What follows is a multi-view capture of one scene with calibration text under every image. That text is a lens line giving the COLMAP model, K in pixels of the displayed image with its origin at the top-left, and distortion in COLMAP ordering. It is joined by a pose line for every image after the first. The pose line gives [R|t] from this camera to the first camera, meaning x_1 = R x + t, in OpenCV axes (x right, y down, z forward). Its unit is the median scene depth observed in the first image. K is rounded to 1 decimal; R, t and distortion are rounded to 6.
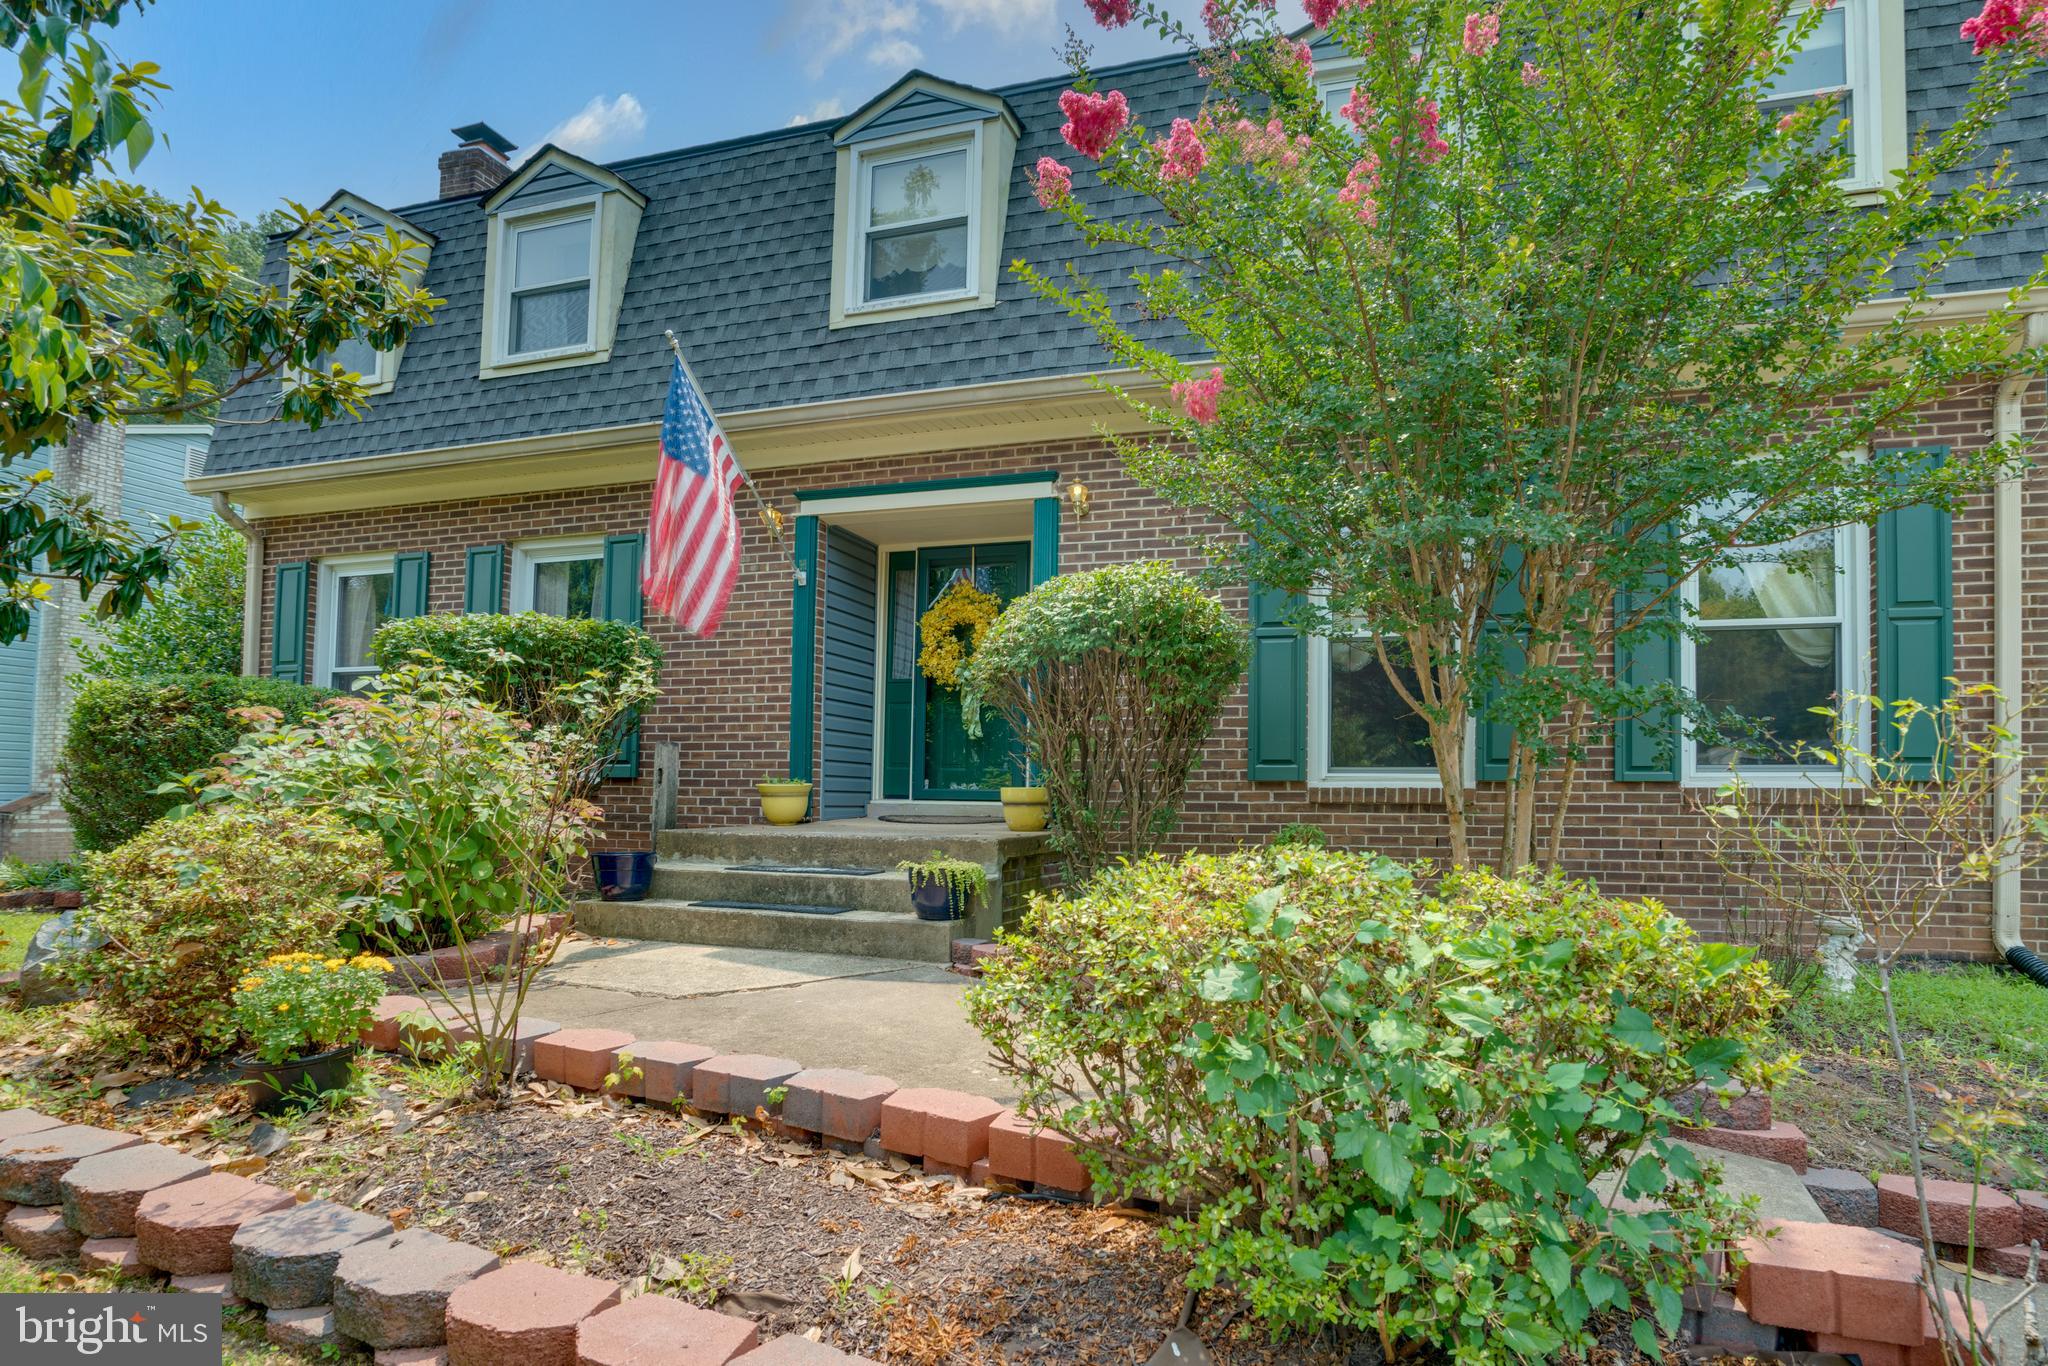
lens RADIAL K [[805.3, 0, 1020.8], [0, 805.3, 706.2], [0, 0, 1]] dist [-0.035789, 0.006054]
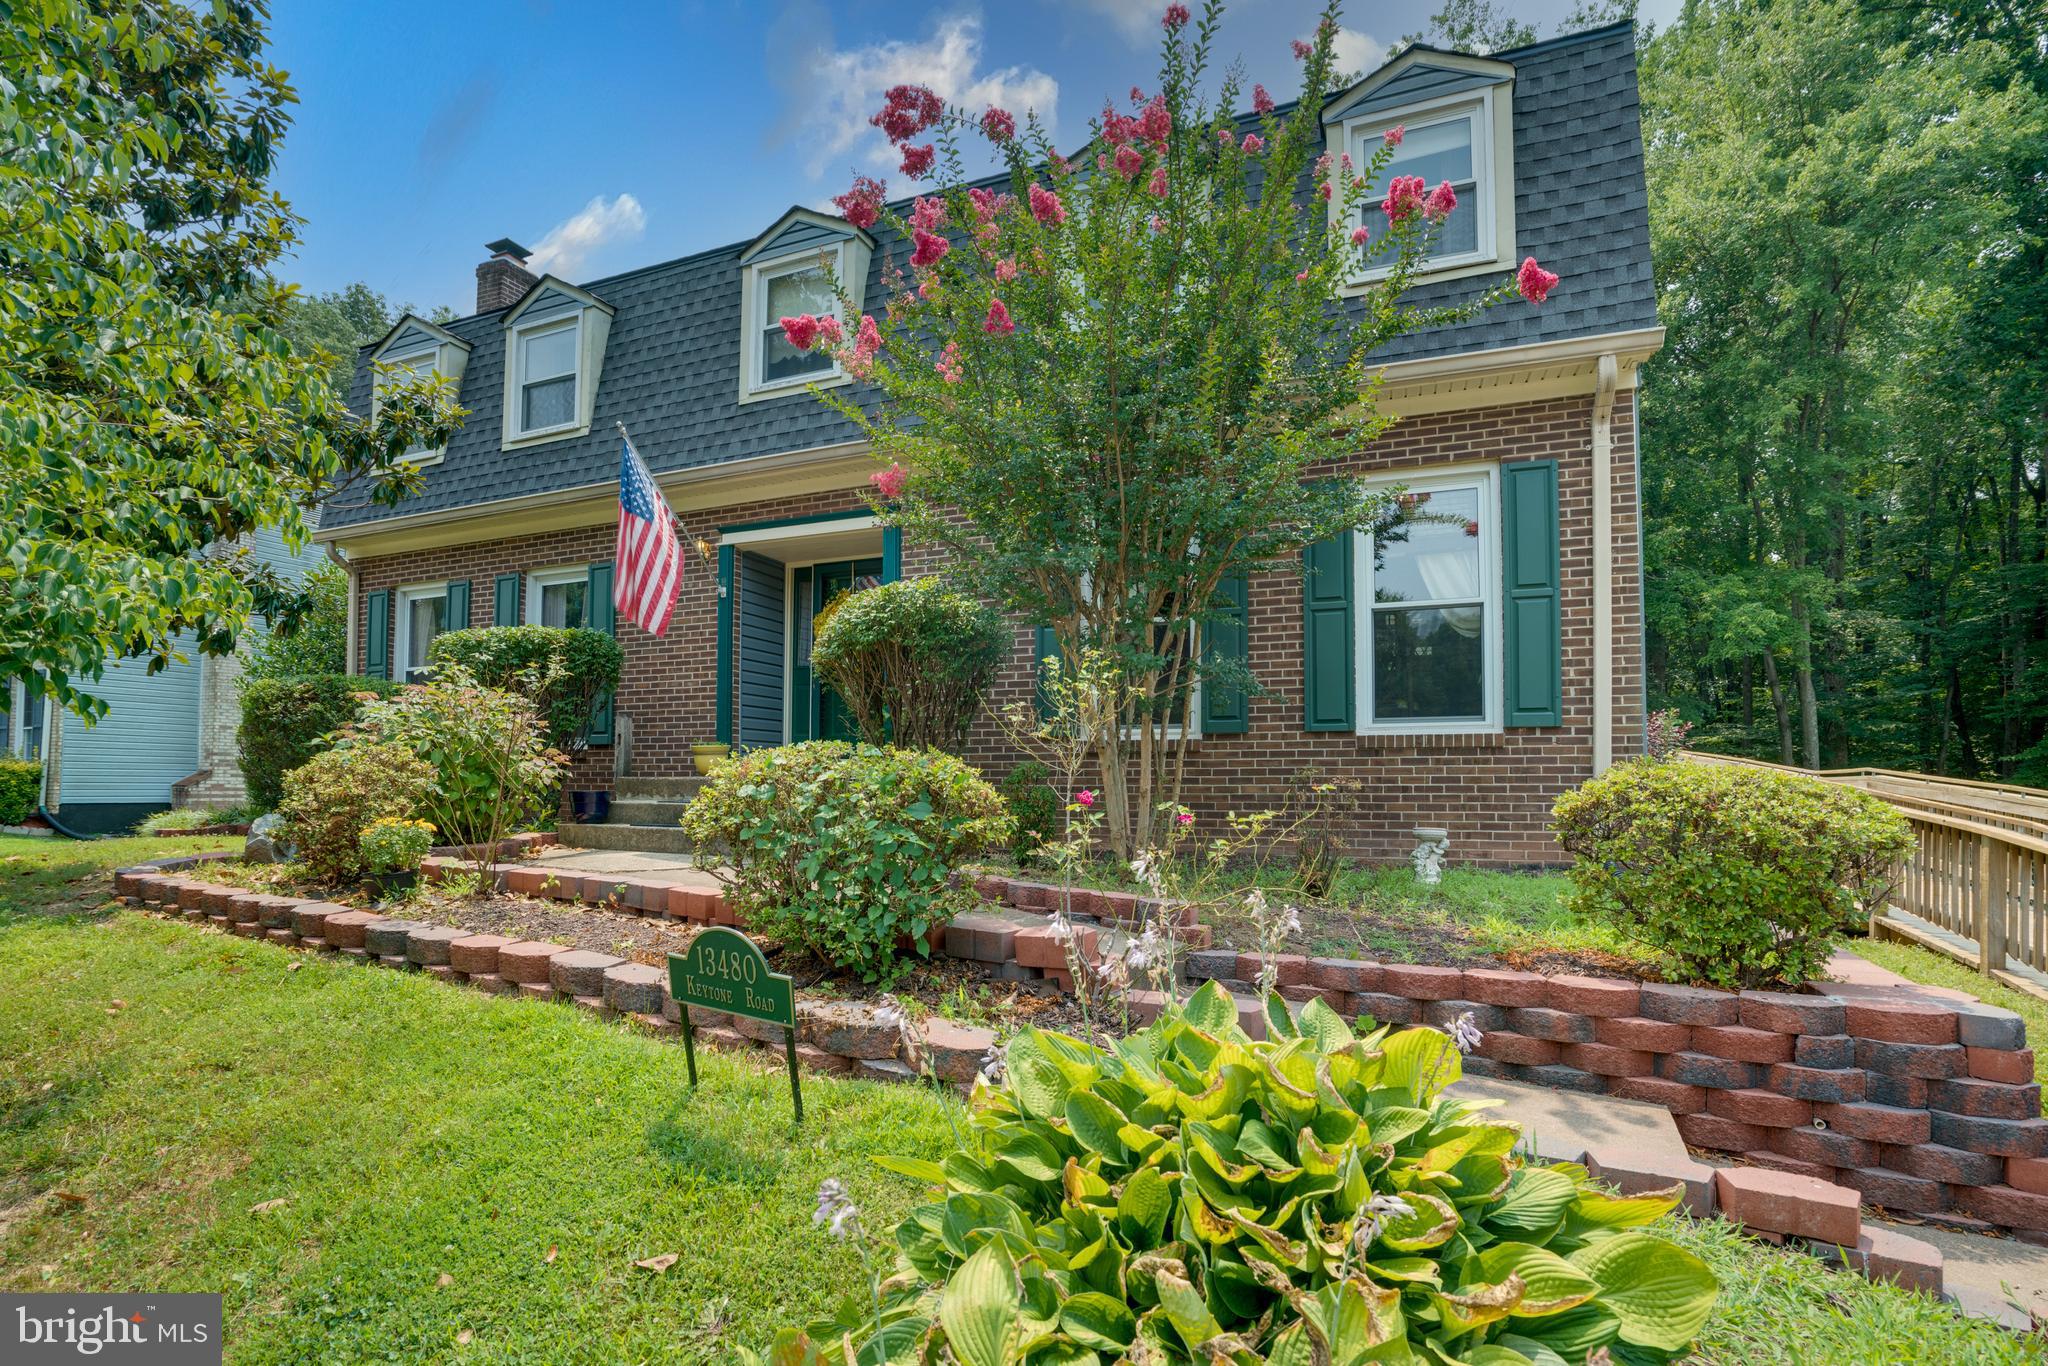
lens RADIAL K [[931.9, 0, 1018.1], [0, 931.9, 692.2], [0, 0, 1]] dist [-0.045165, 0.000433]
pose [[0.991202, -0.019995, -0.130836, 0.417288], [0.019103, 0.999785, -0.008070, 0.029317], [0.130969, 0.005500, 0.991371, -0.470060]]
